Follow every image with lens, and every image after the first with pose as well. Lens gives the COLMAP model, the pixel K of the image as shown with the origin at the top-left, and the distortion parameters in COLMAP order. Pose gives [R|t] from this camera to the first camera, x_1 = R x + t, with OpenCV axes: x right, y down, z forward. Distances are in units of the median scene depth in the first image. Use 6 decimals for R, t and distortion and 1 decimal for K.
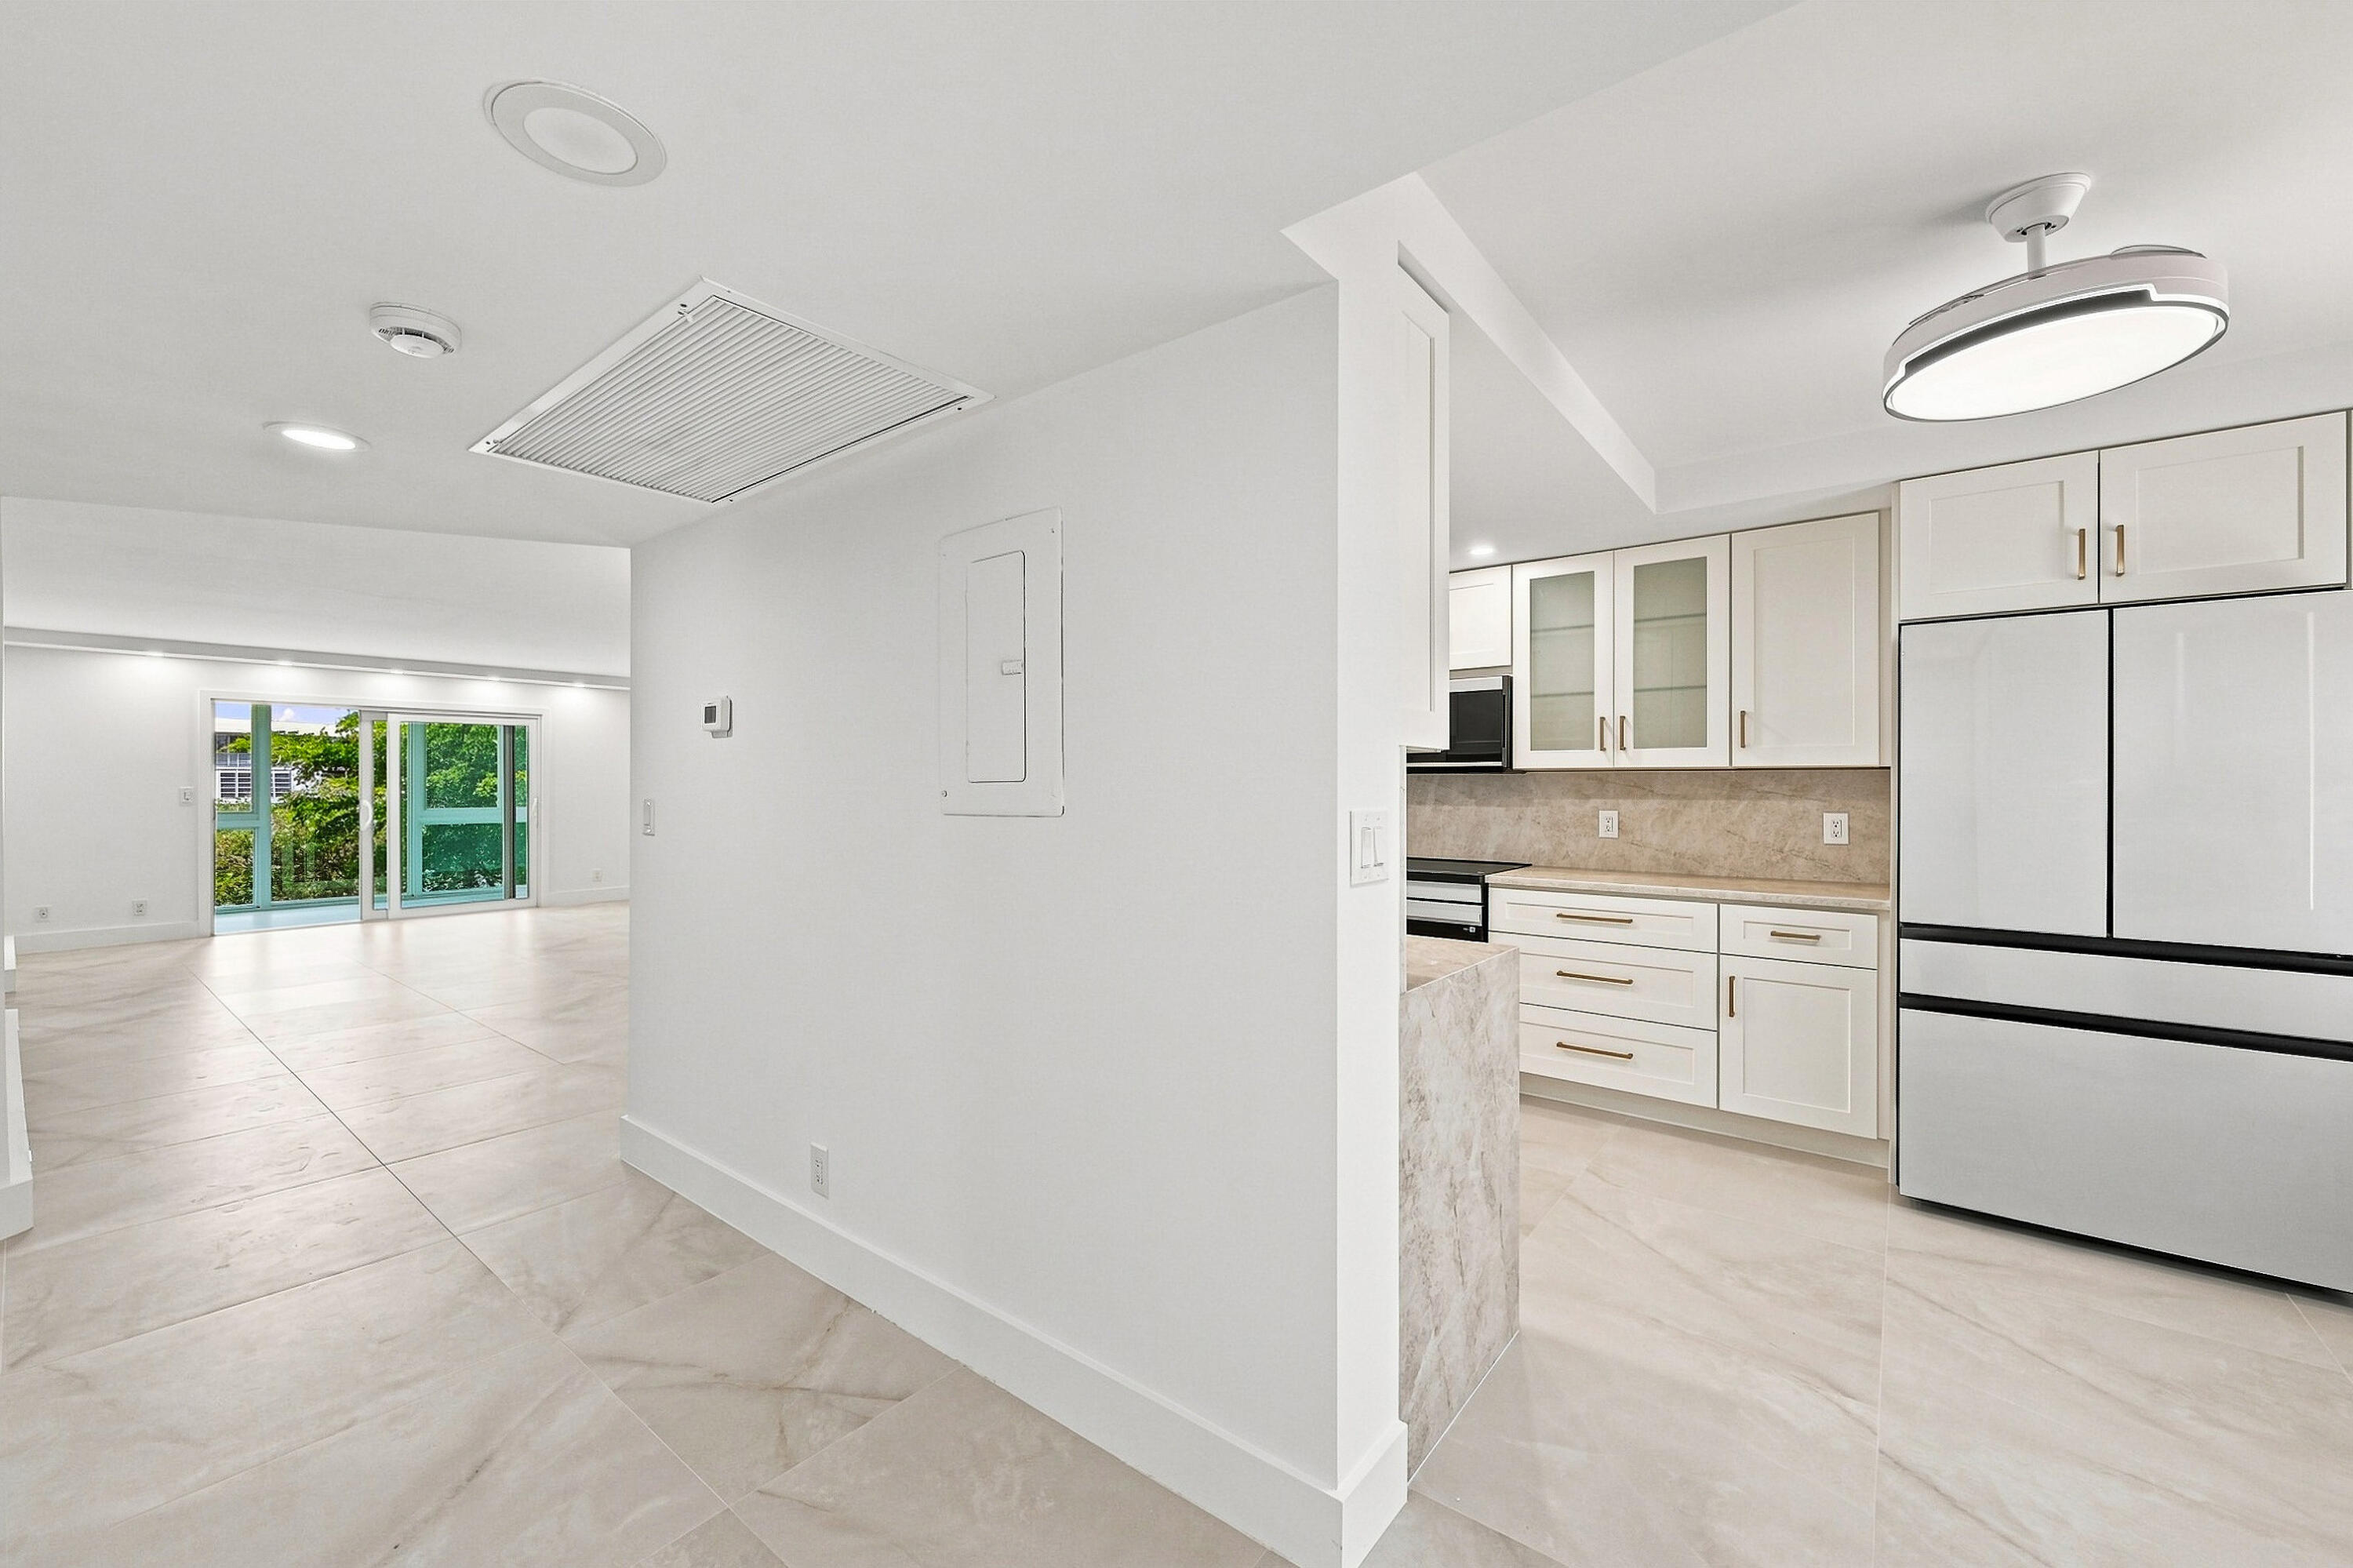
lens RADIAL K [[944.5, 0, 1189.3], [0, 944.5, 786.1], [0, 0, 1]] dist [-0.000859, 0.000350]
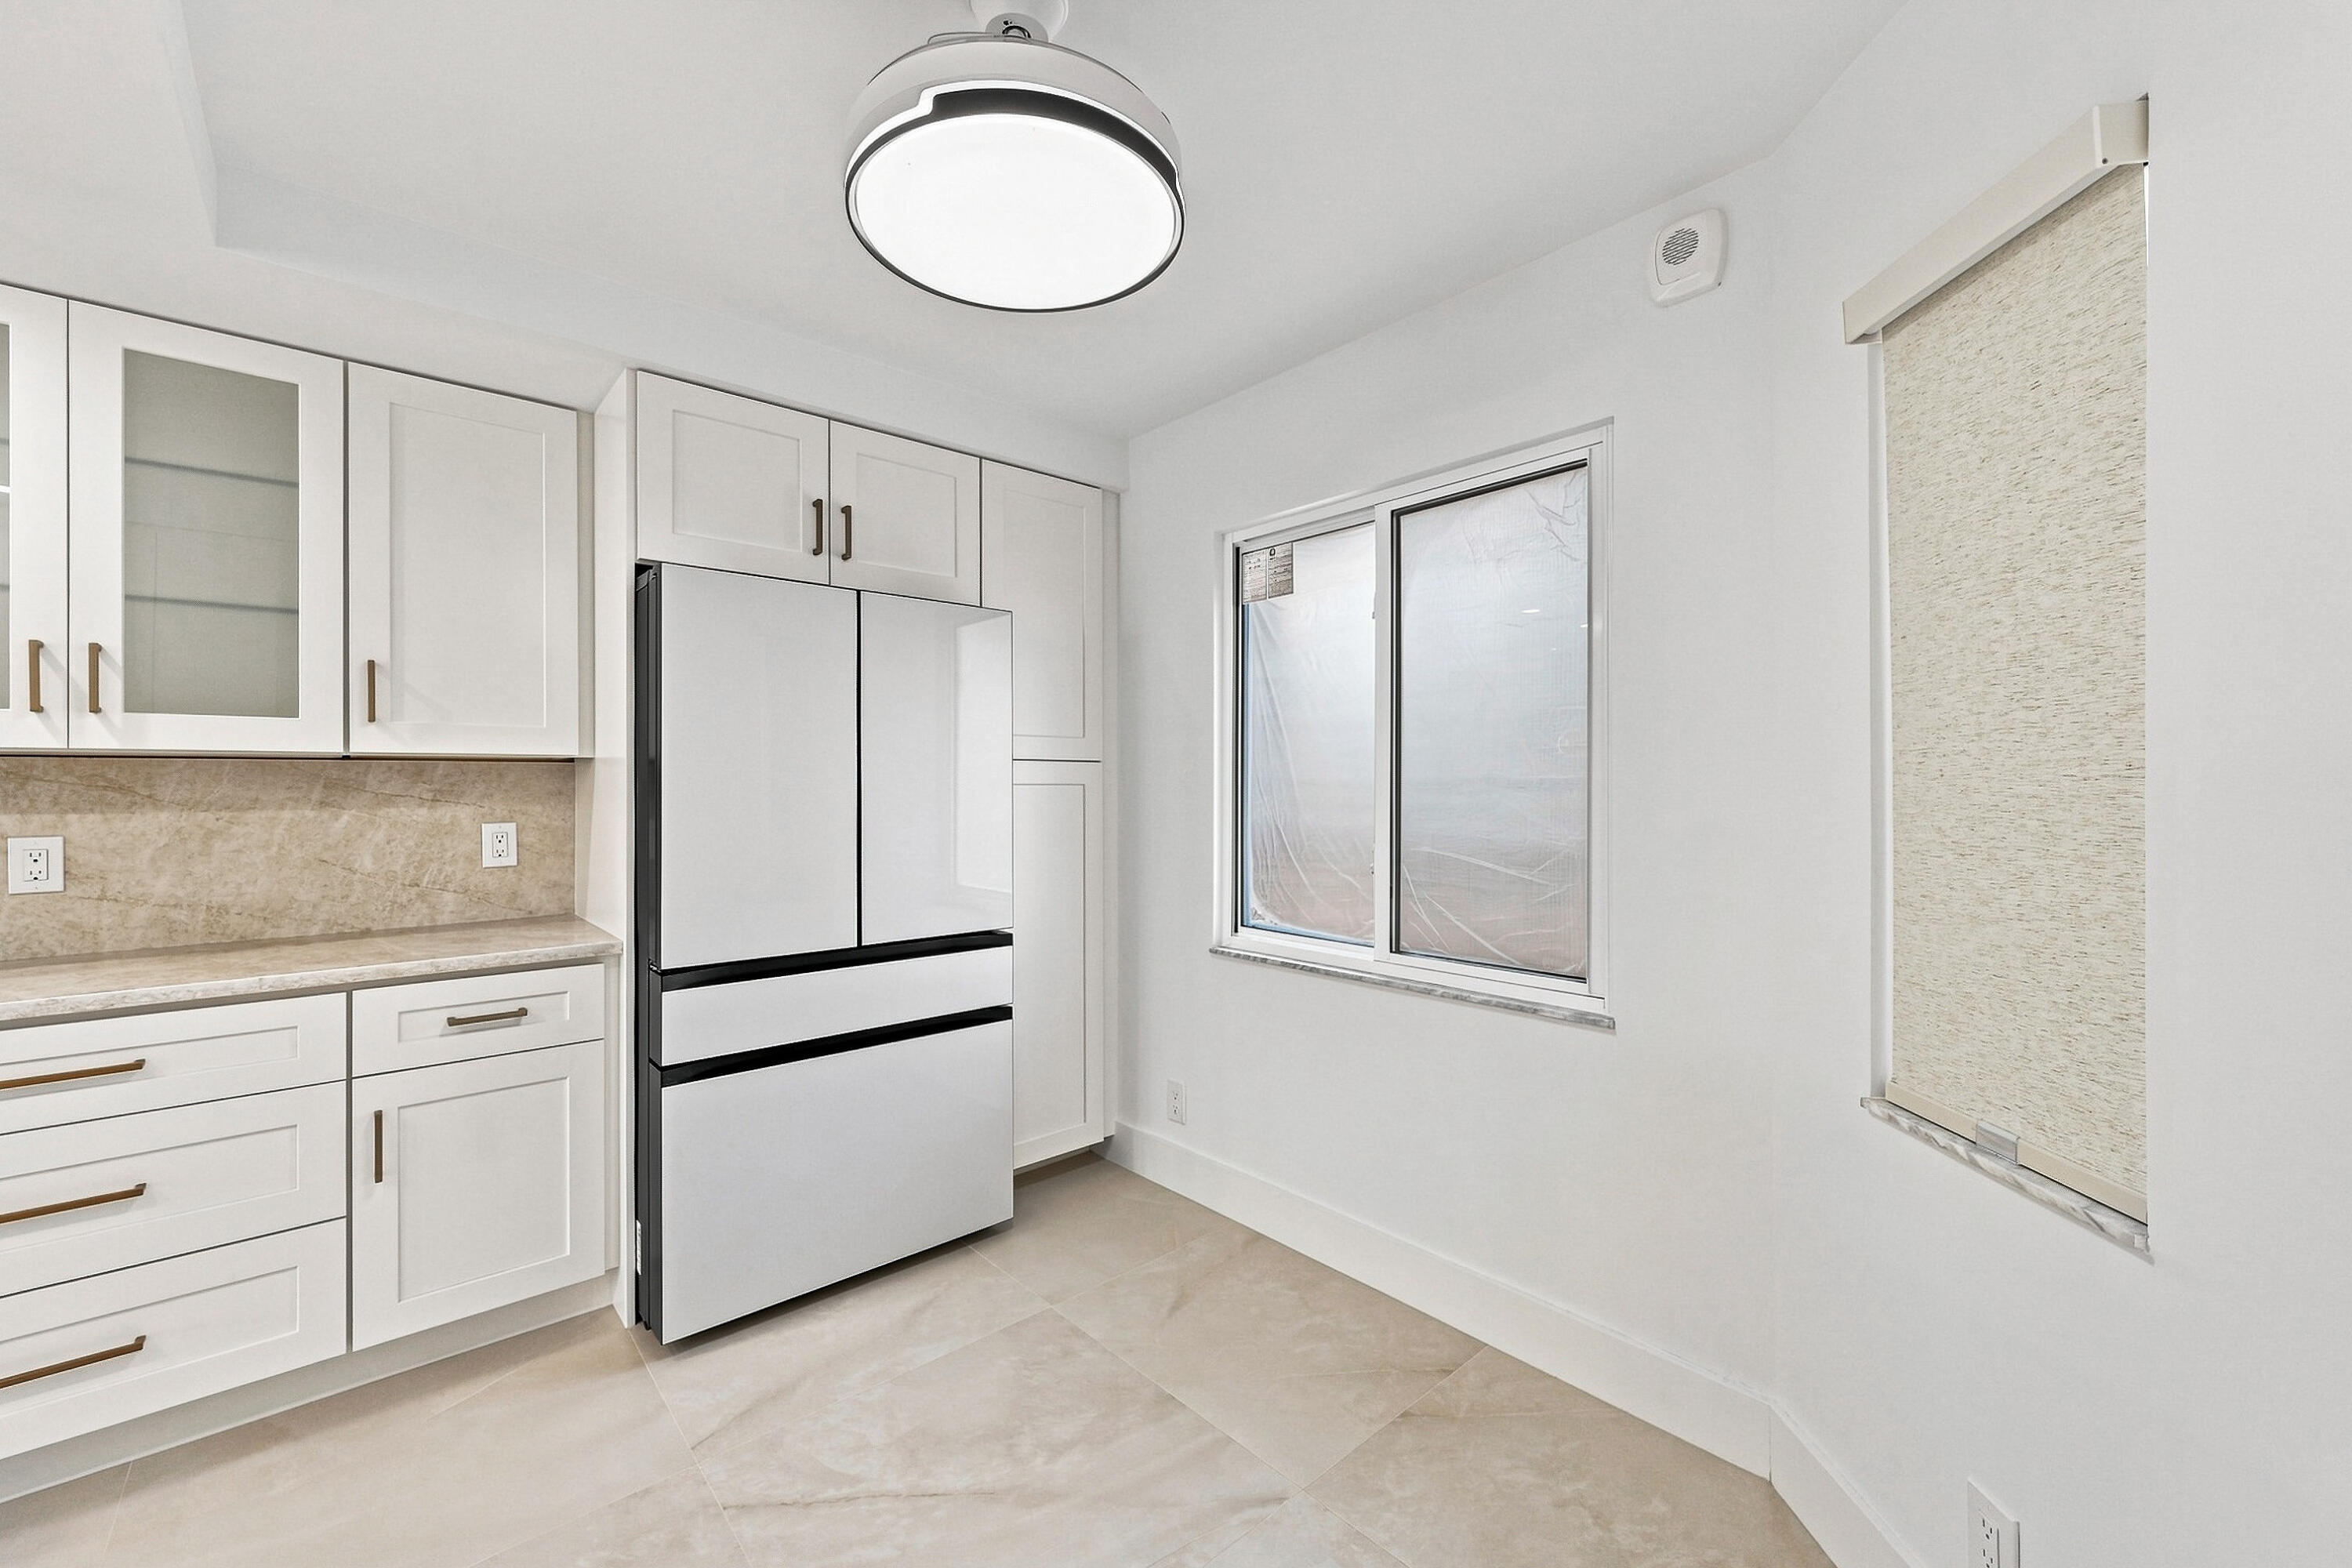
lens RADIAL K [[944.0, 0, 1181.9], [0, 944.0, 779.1], [0, 0, 1]] dist [-0.000859, 0.000350]
pose [[0.198149, 0.001210, 0.980171, 0.091225], [0.006526, 0.999975, -0.002553, 0.000917], [-0.980150, 0.006902, 0.198137, 0.352717]]
